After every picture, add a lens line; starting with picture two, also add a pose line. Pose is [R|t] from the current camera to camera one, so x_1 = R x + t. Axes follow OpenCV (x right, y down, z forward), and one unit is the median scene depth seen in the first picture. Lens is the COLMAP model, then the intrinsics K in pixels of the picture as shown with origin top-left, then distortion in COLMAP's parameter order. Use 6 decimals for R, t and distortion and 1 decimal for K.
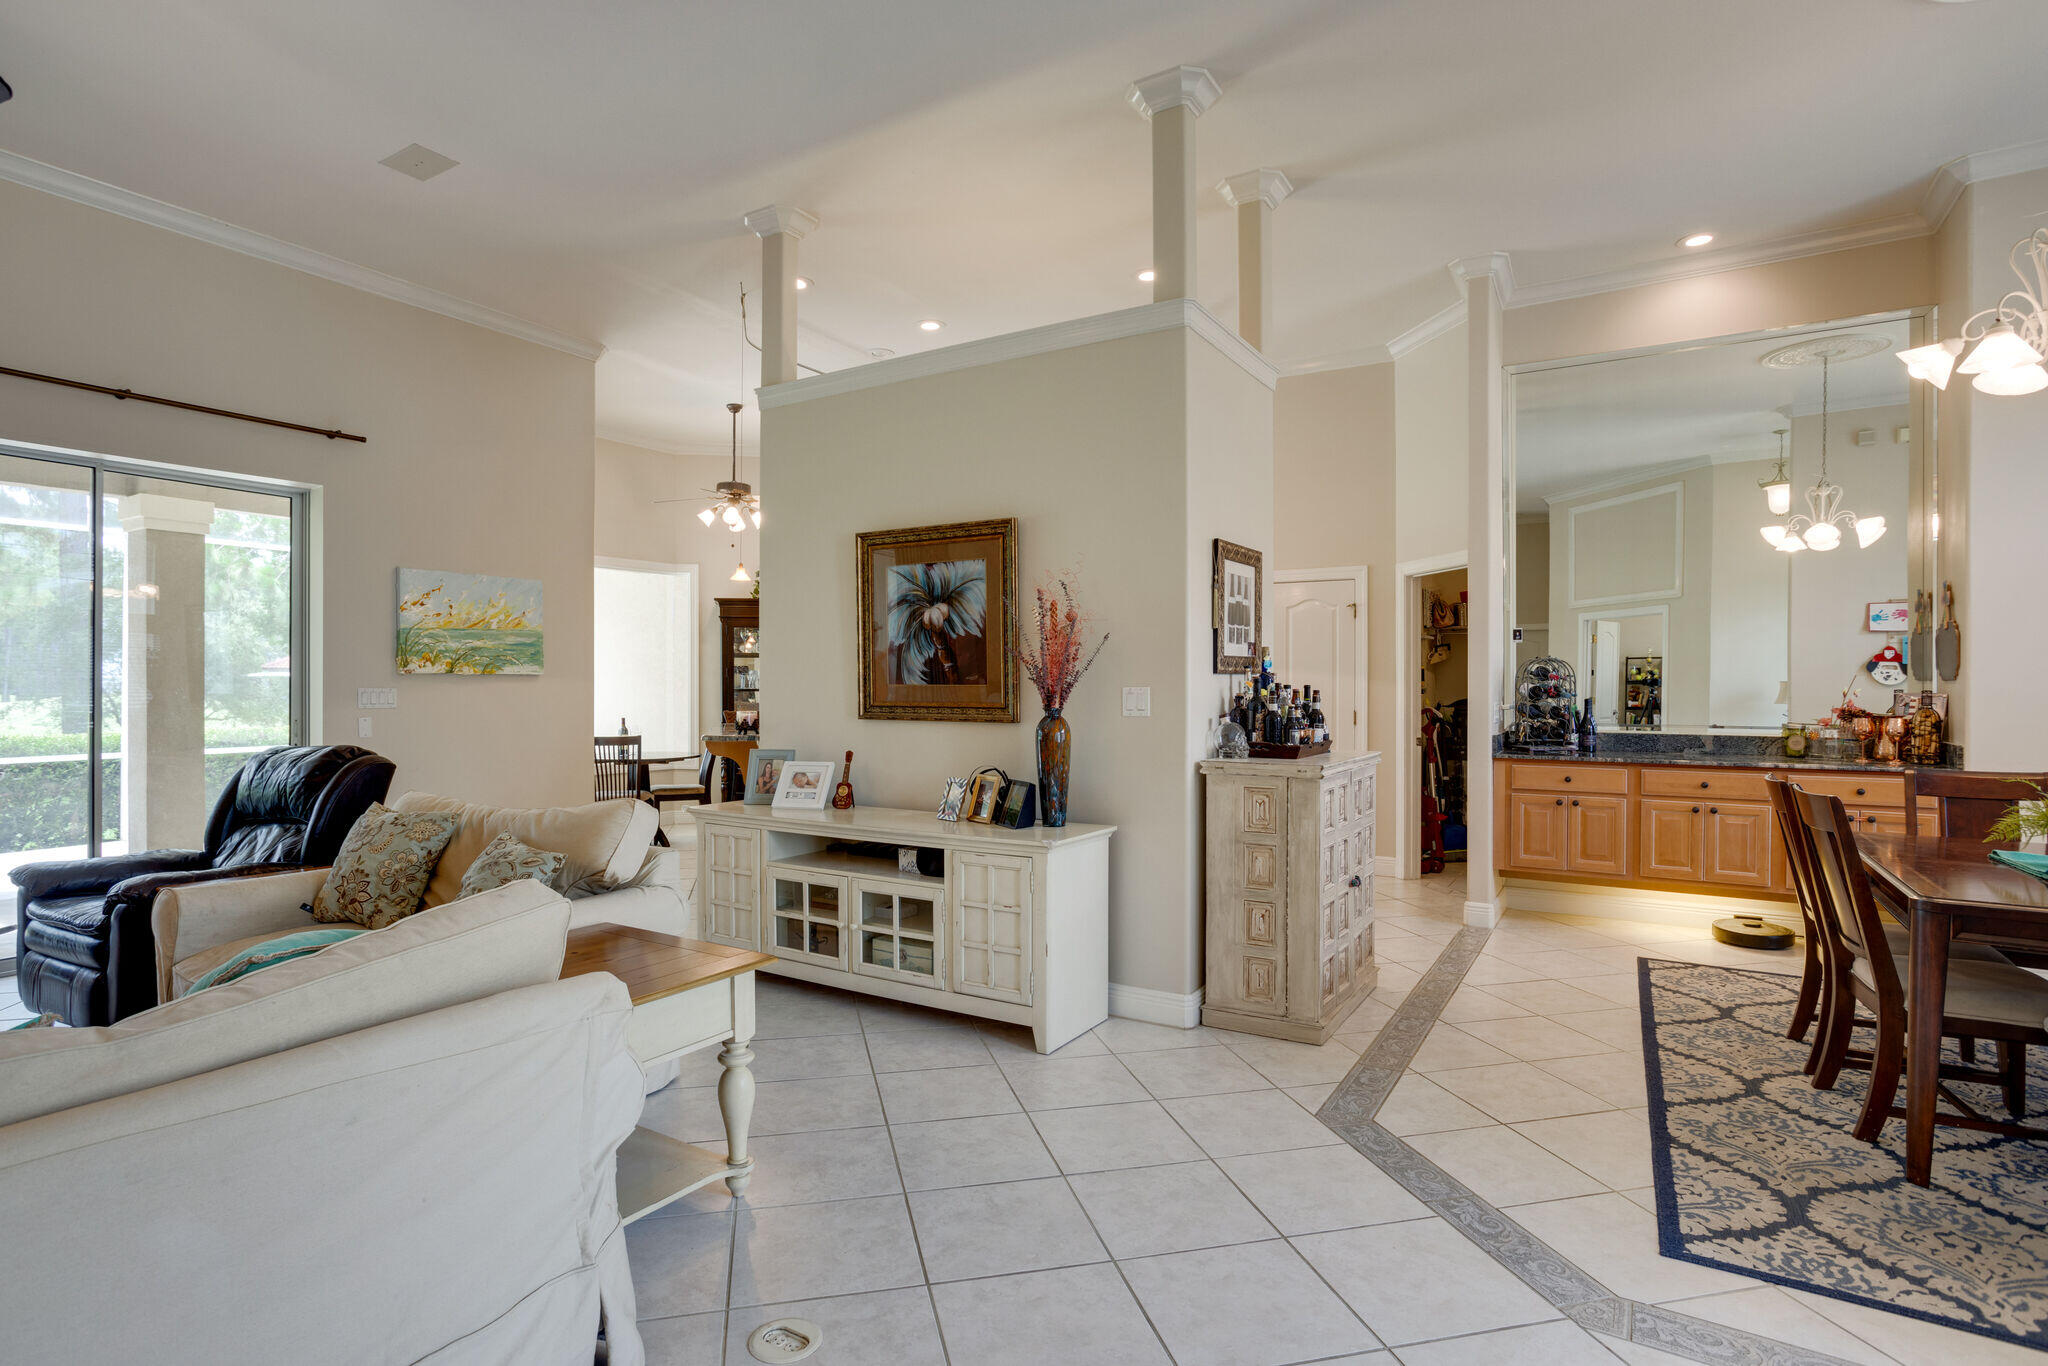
lens RADIAL K [[1043.8, 0, 1002.8], [0, 1043.8, 685.0], [0, 0, 1]] dist [-0.050591, 0.032448]
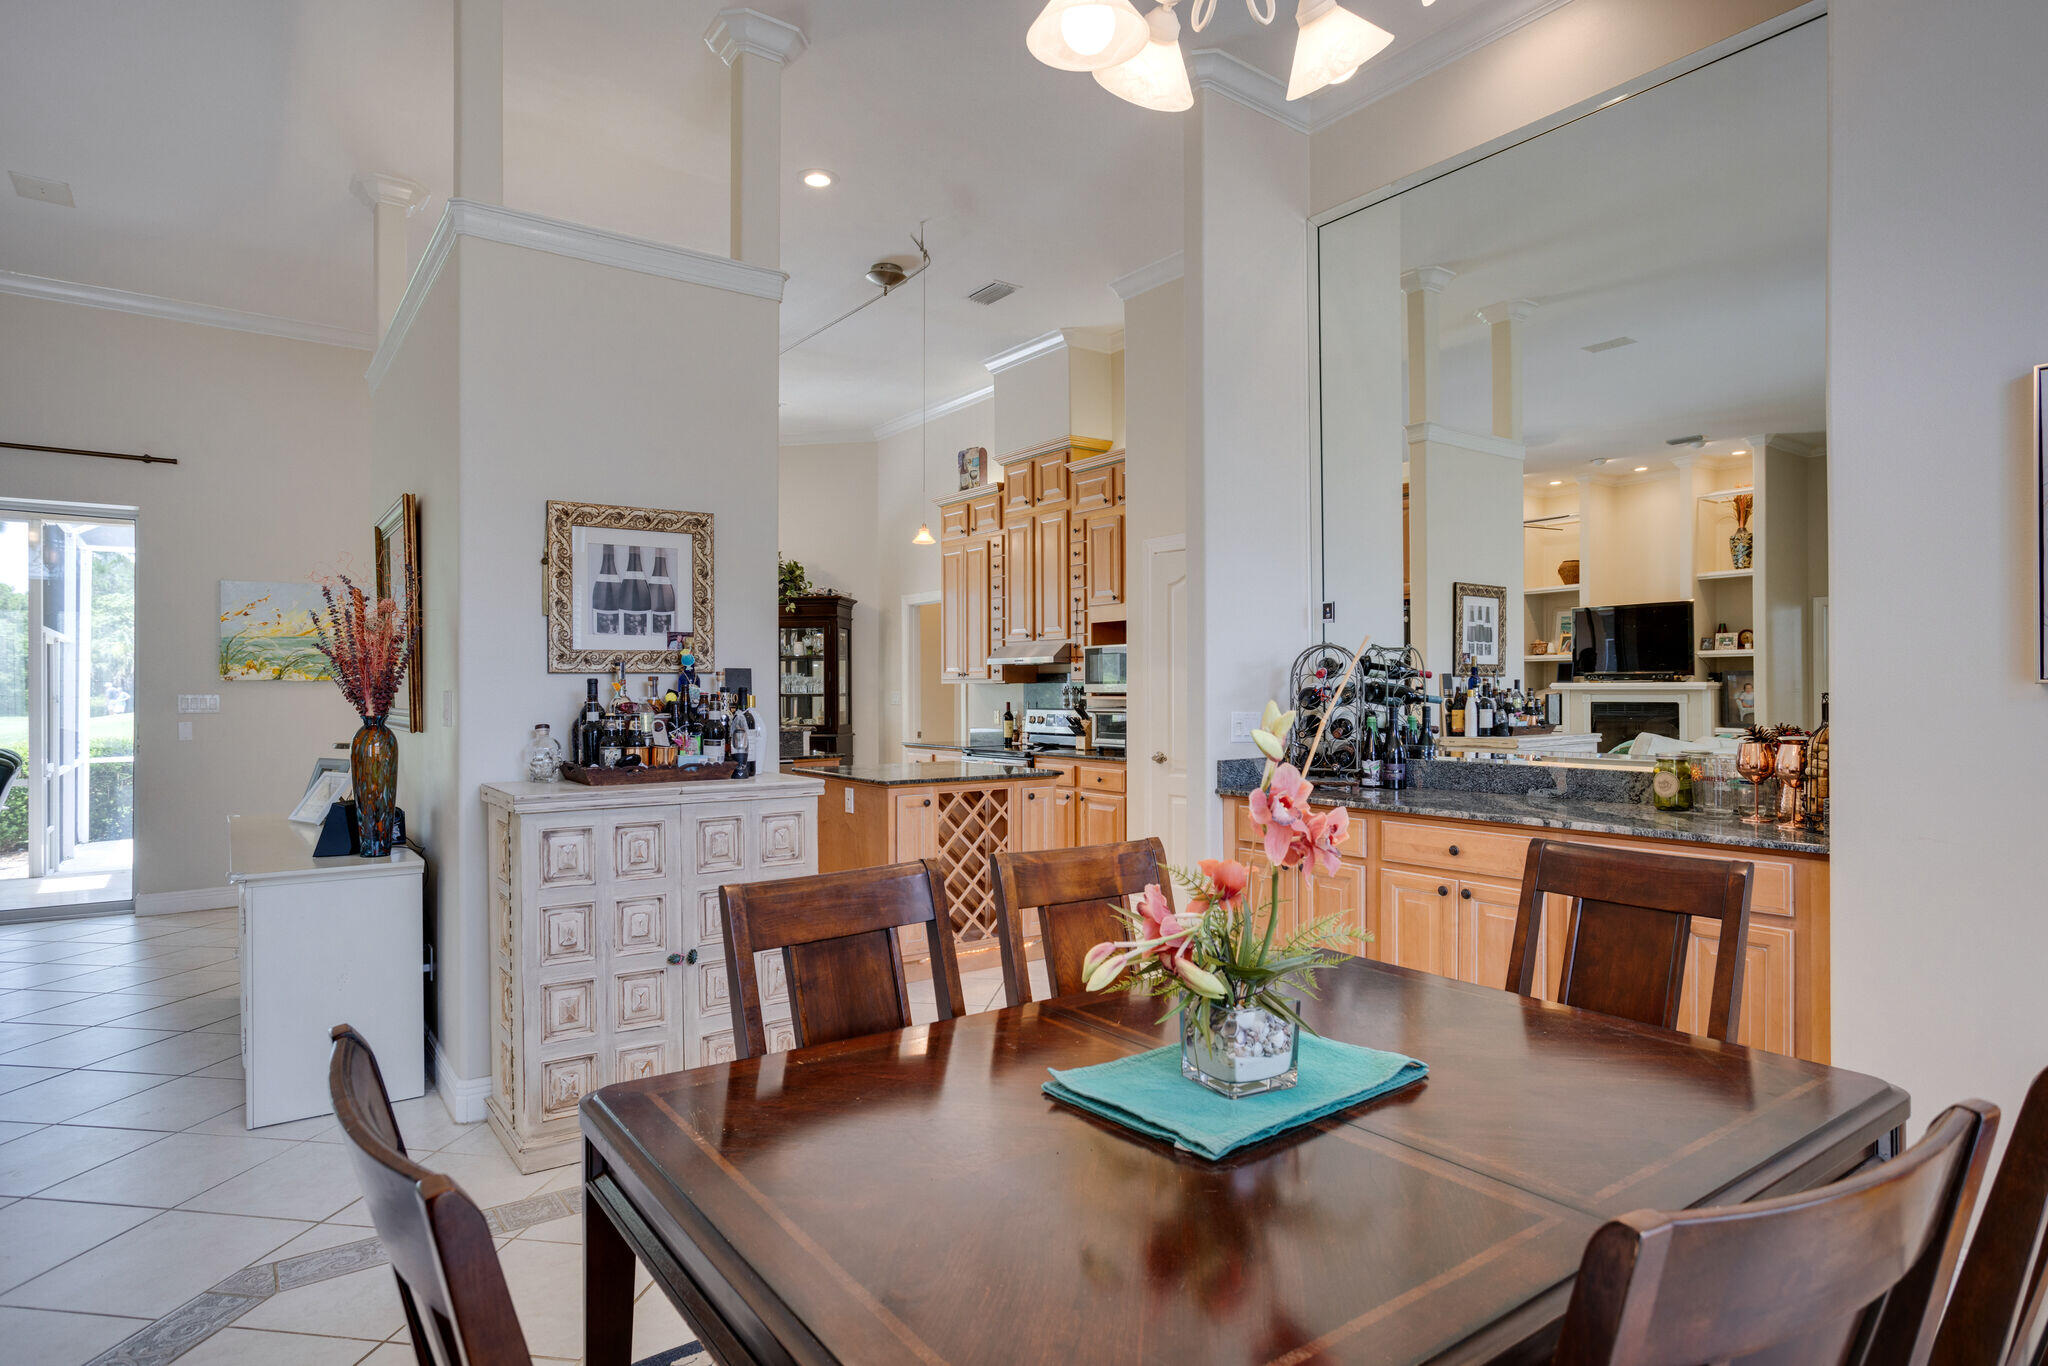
lens RADIAL K [[1116.6, 0, 997.4], [0, 1116.6, 688.9], [0, 0, 1]] dist [-0.005537, -0.000402]
pose [[0.923773, -0.003832, -0.382922, 0.769435], [0.003478, 0.999993, -0.001618, 0.003149], [0.382925, 0.000163, 0.923779, 0.326730]]
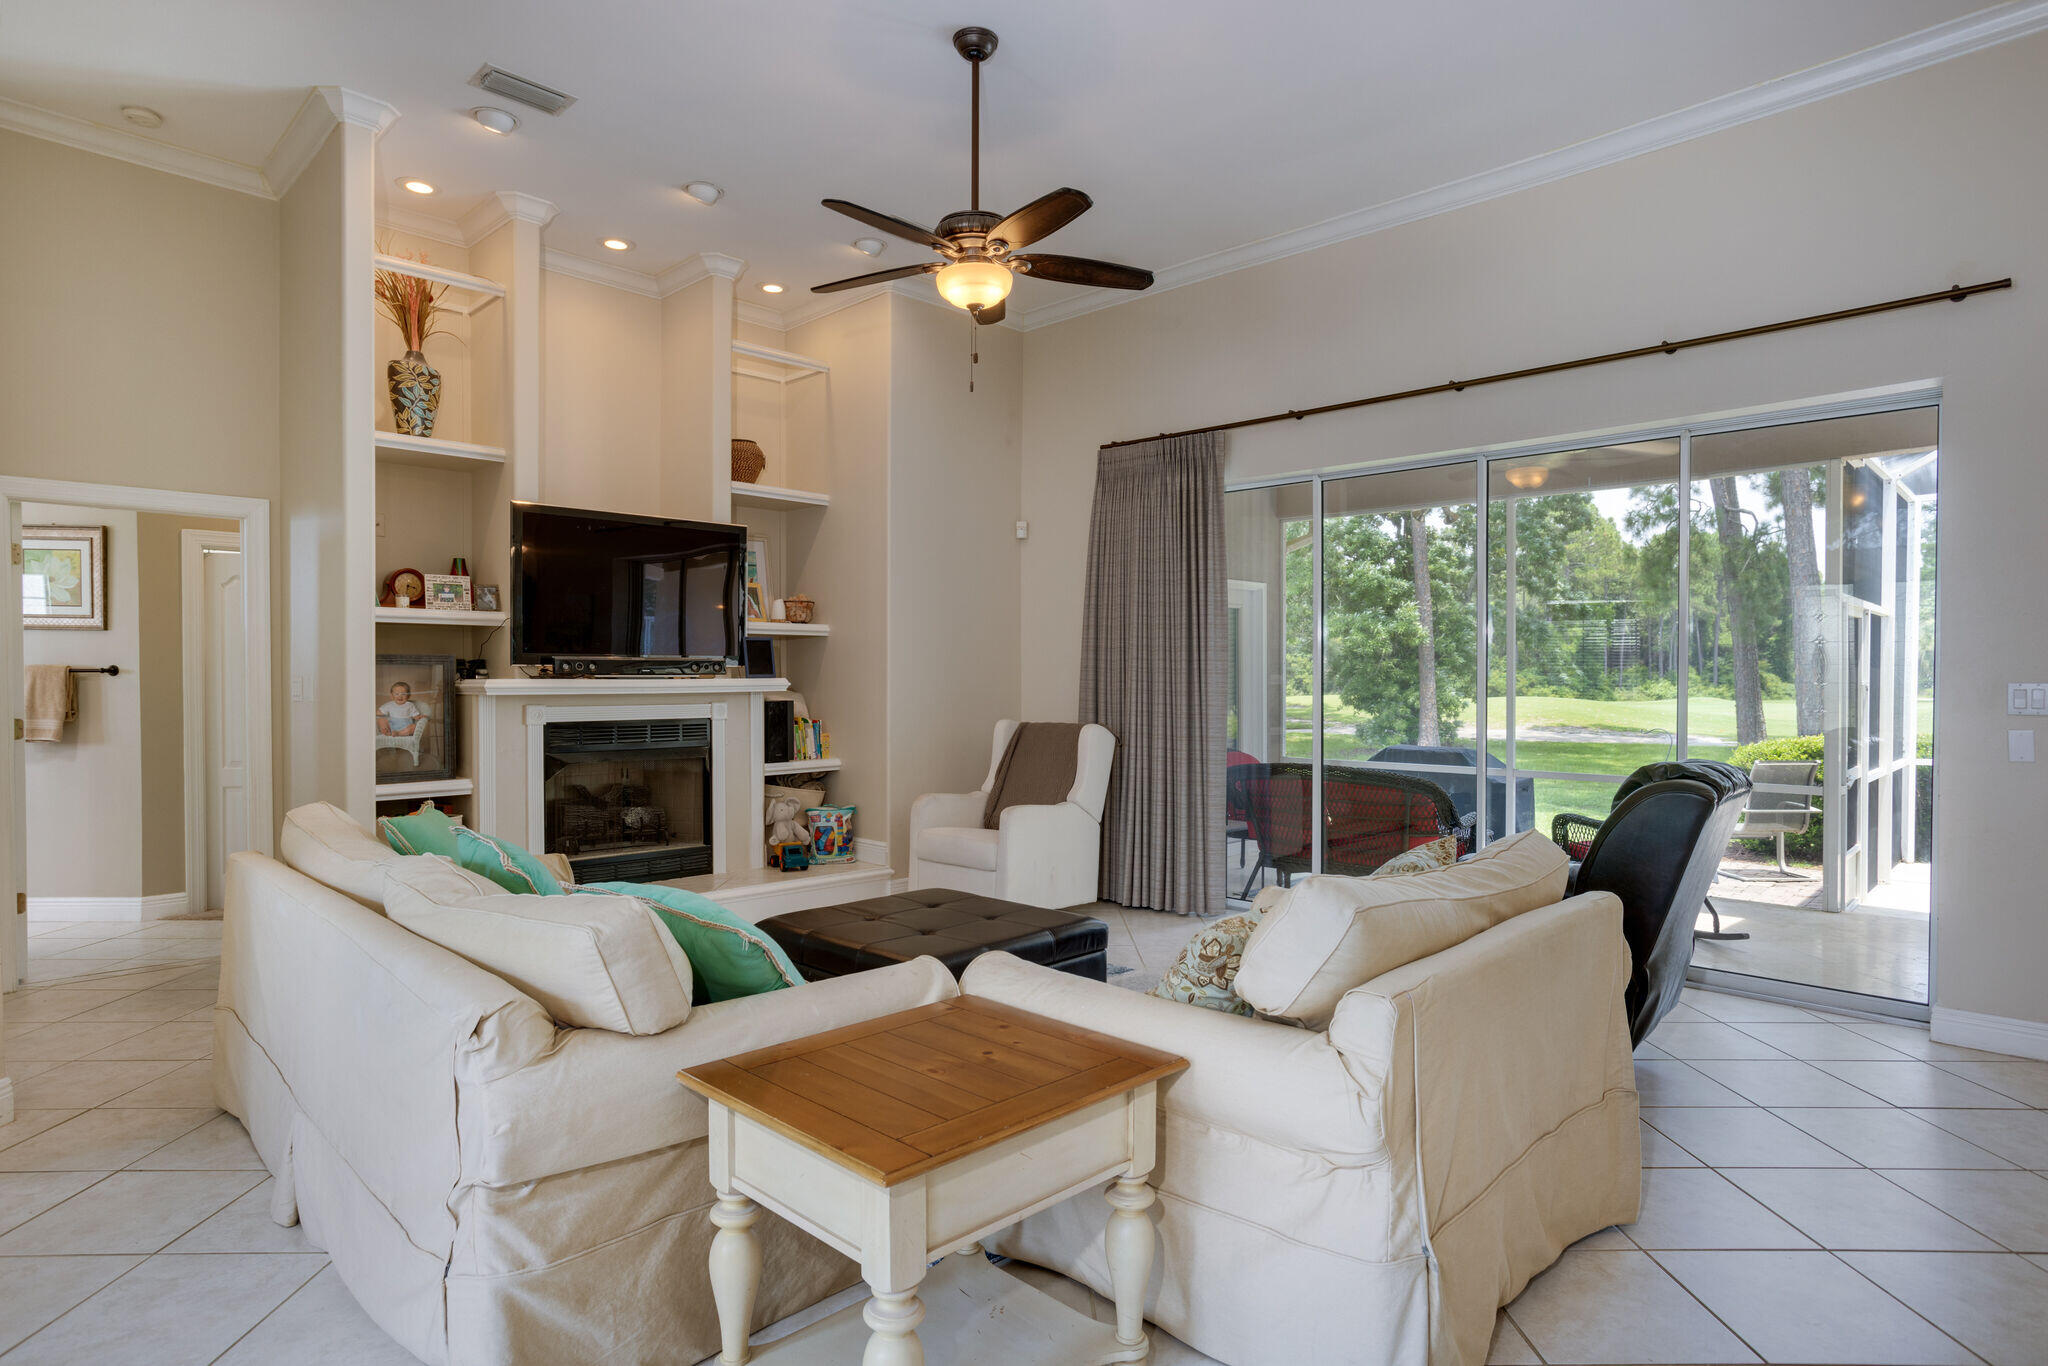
lens RADIAL K [[1140.0, 0, 1012.7], [0, 1140.0, 692.0], [0, 0, 1]] dist [-0.041223, 0.038052]
pose [[-0.203676, 0.012191, -0.978963, 0.221233], [0.000043, 0.999923, 0.012443, 0.000127], [0.979038, 0.002492, -0.203660, 0.695254]]
